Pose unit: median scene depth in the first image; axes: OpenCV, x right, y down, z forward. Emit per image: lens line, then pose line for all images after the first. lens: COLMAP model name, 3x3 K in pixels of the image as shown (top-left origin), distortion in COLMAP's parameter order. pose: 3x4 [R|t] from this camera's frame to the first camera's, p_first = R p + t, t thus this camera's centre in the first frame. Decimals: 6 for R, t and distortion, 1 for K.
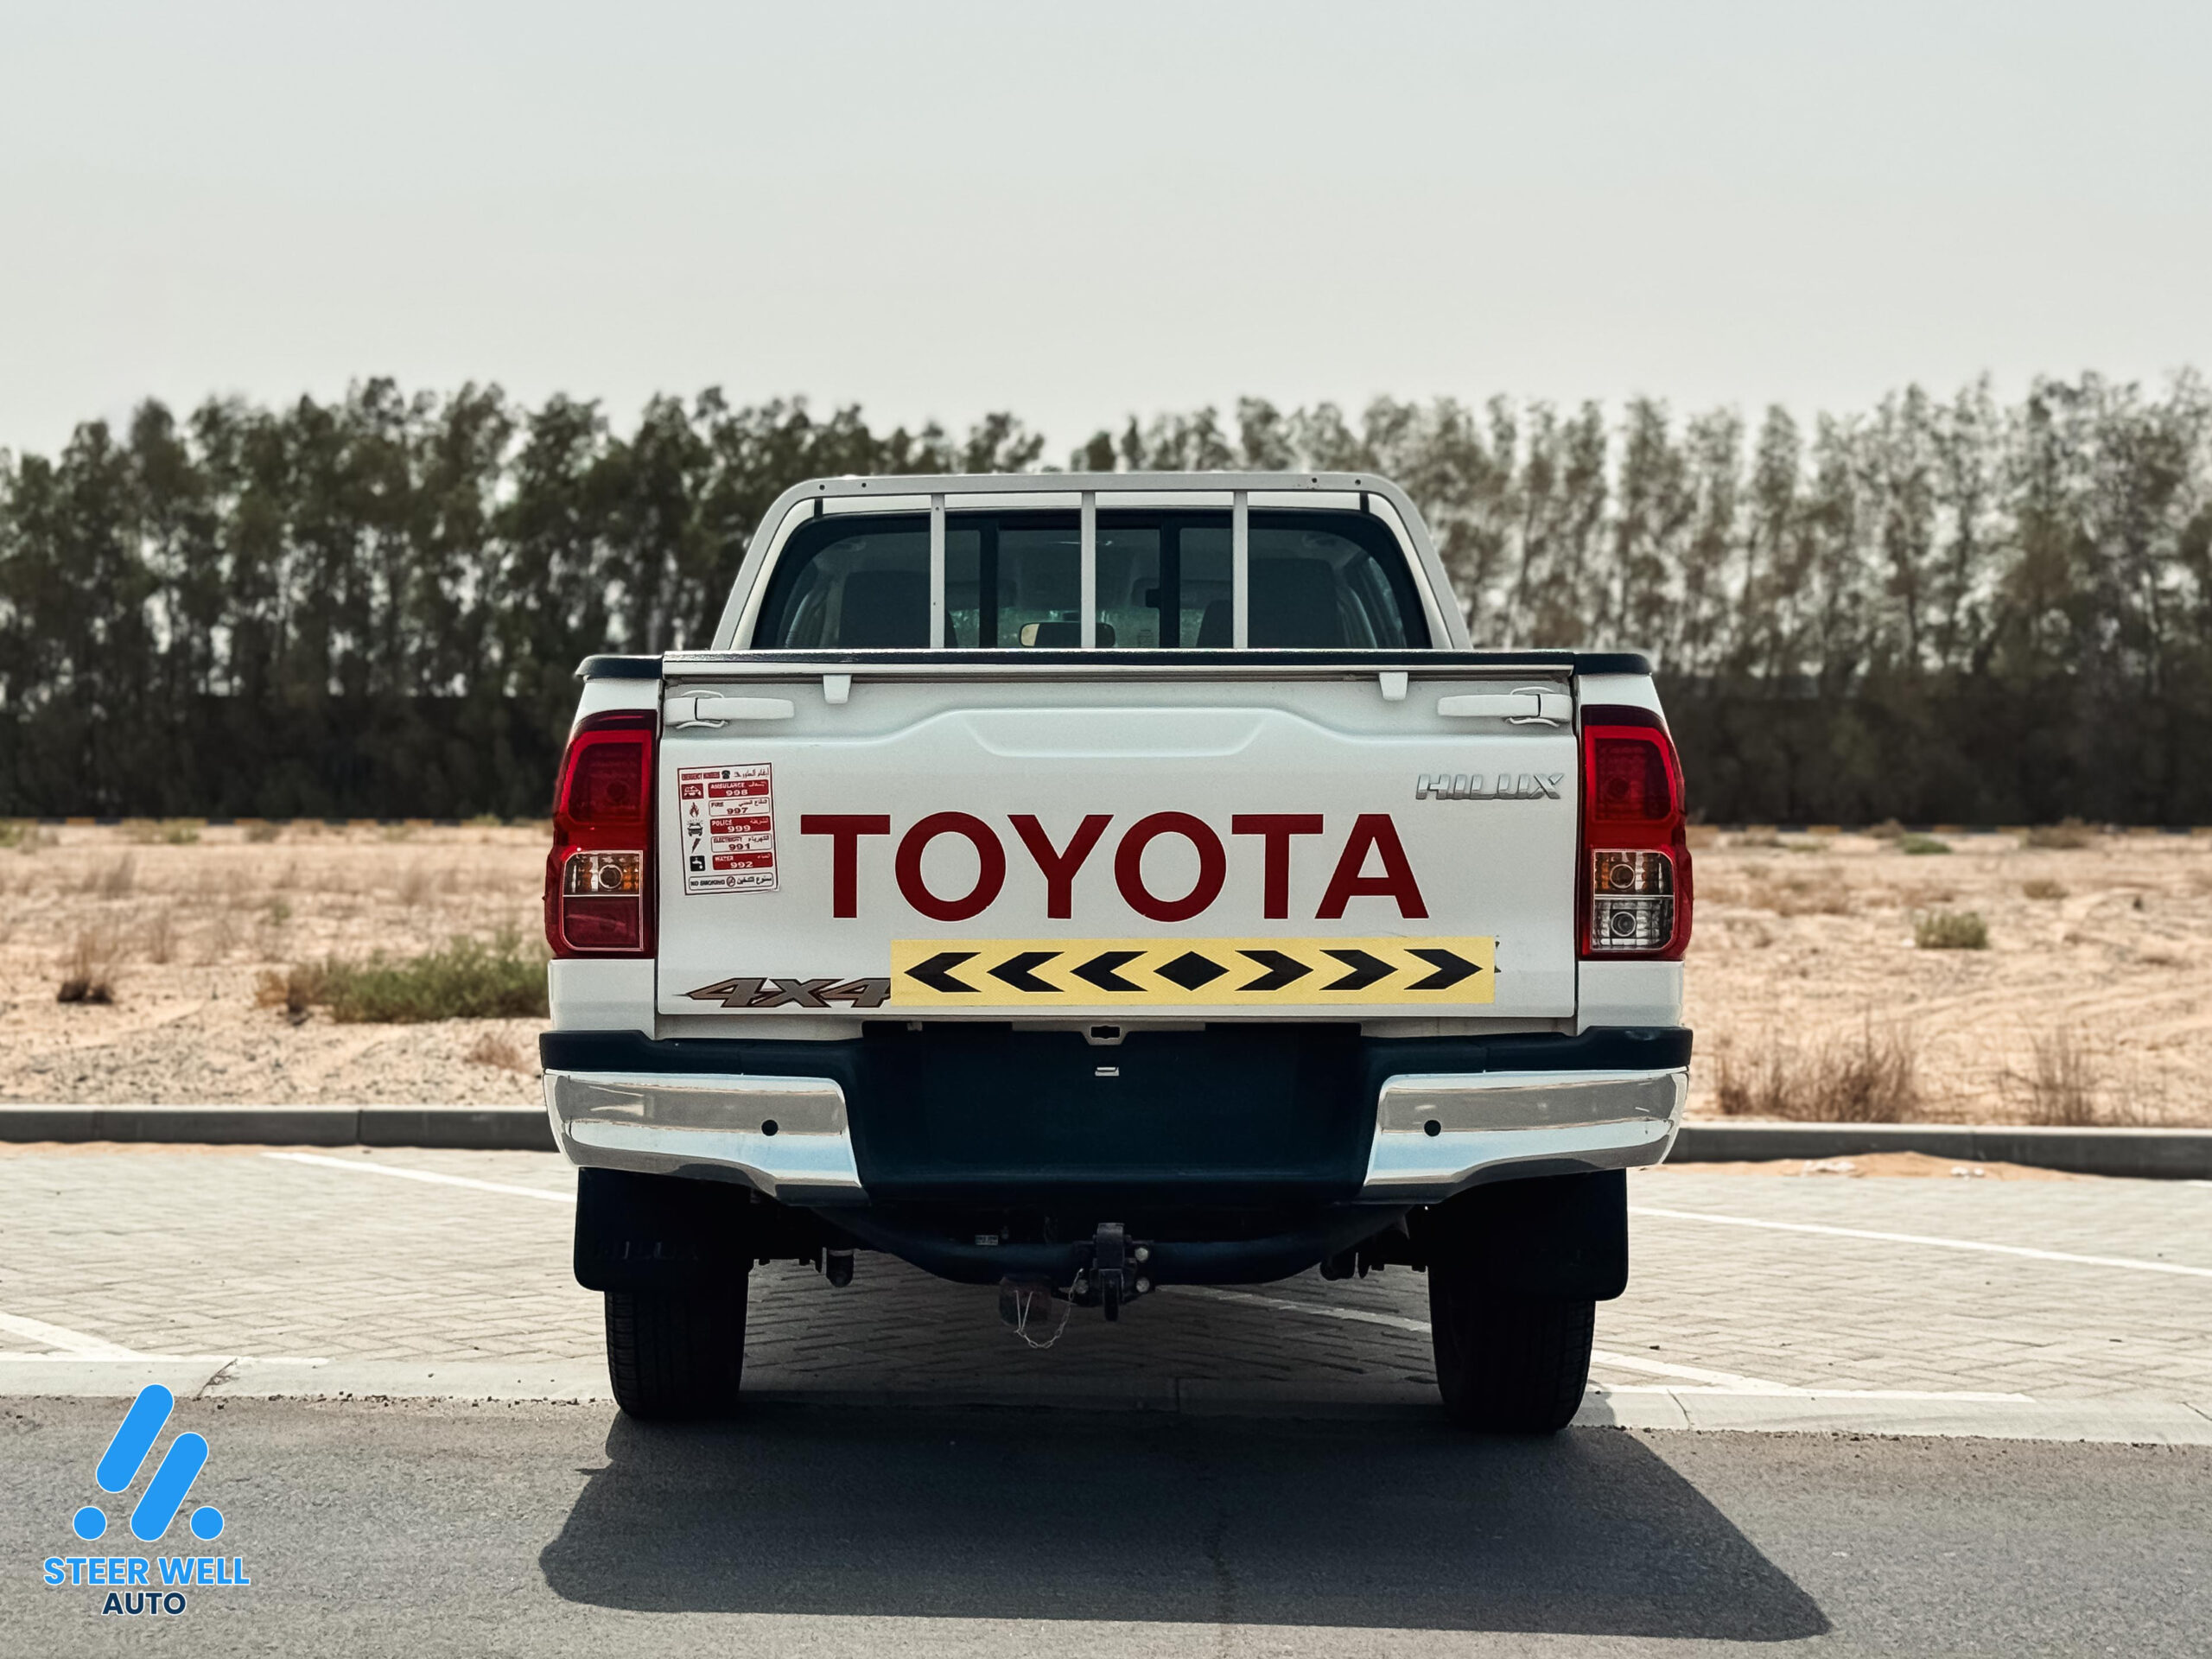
lens RADIAL K [[3524.2, 0, 1104.5], [0, 3524.2, 841.2], [0, 0, 1]] dist [0.003005, 0.000000]
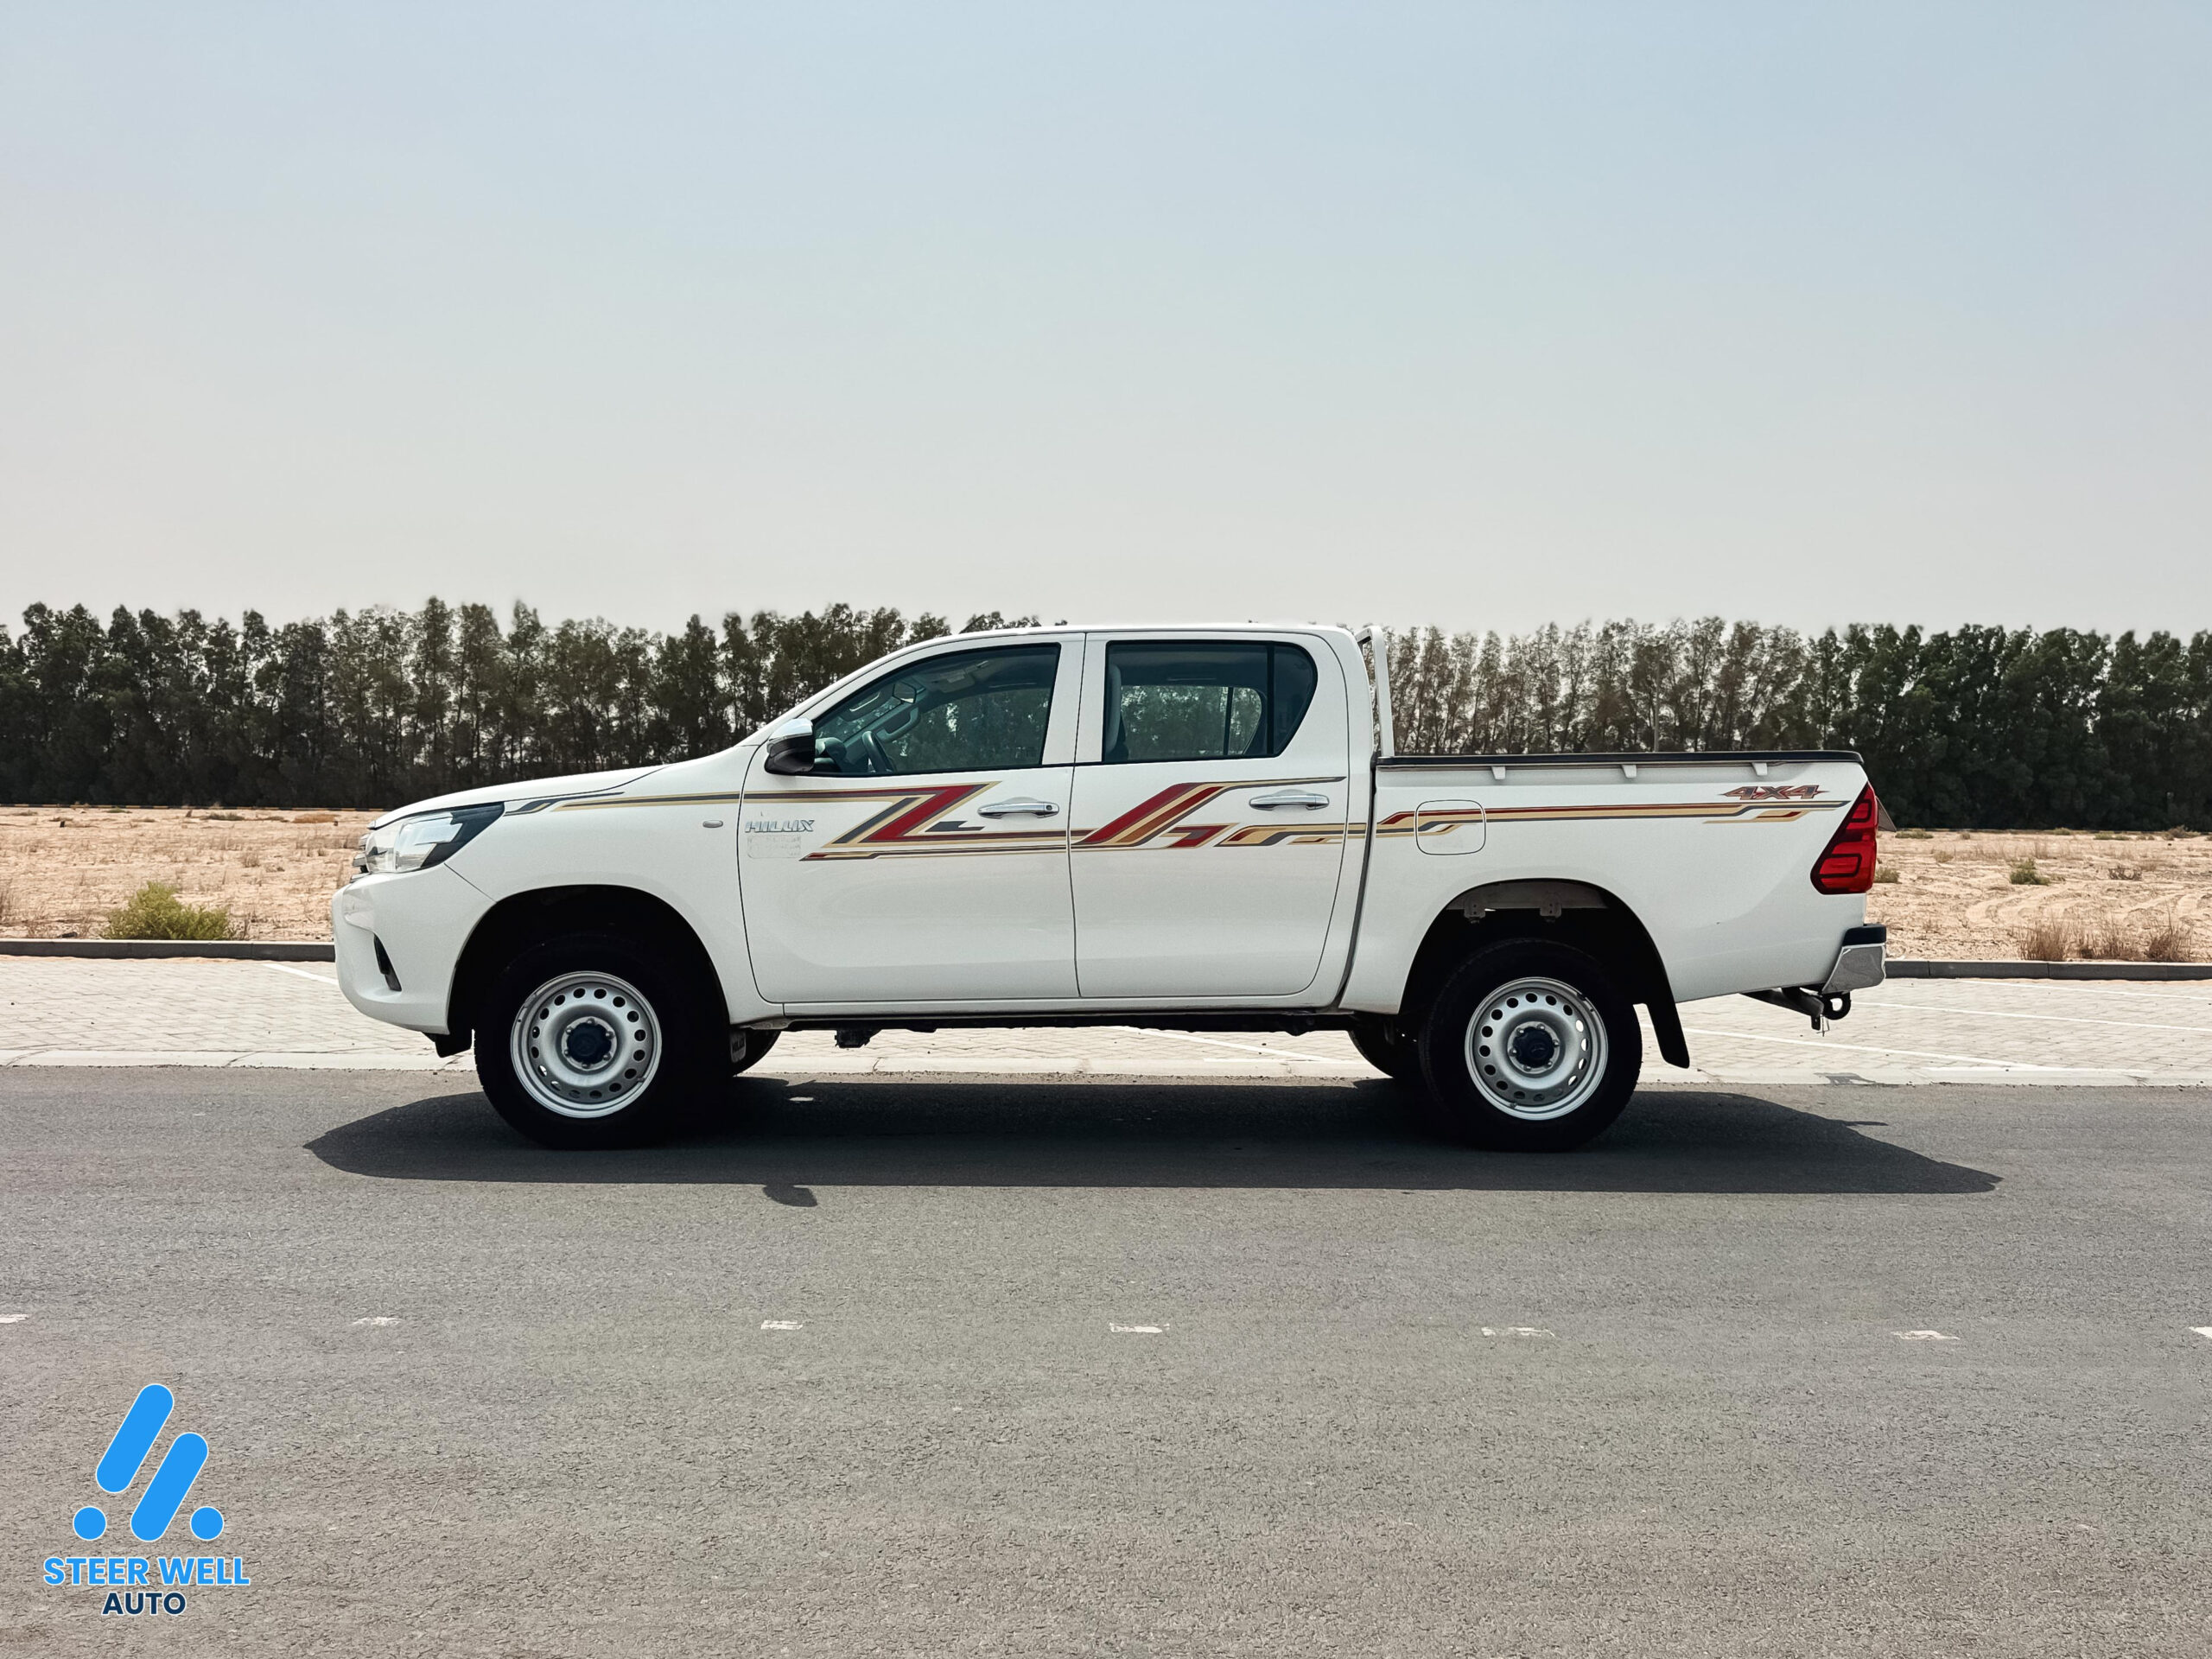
lens RADIAL K [[1626.5, 0, 1127.0], [0, 1626.5, 840.8], [0, 0, 1]] dist [0.013719, -0.046830]
pose [[0.995059, 0.009260, 0.098850, -0.131573], [-0.010202, 0.999907, 0.009035, 0.000223], [-0.098758, -0.009999, 0.995061, 0.013535]]
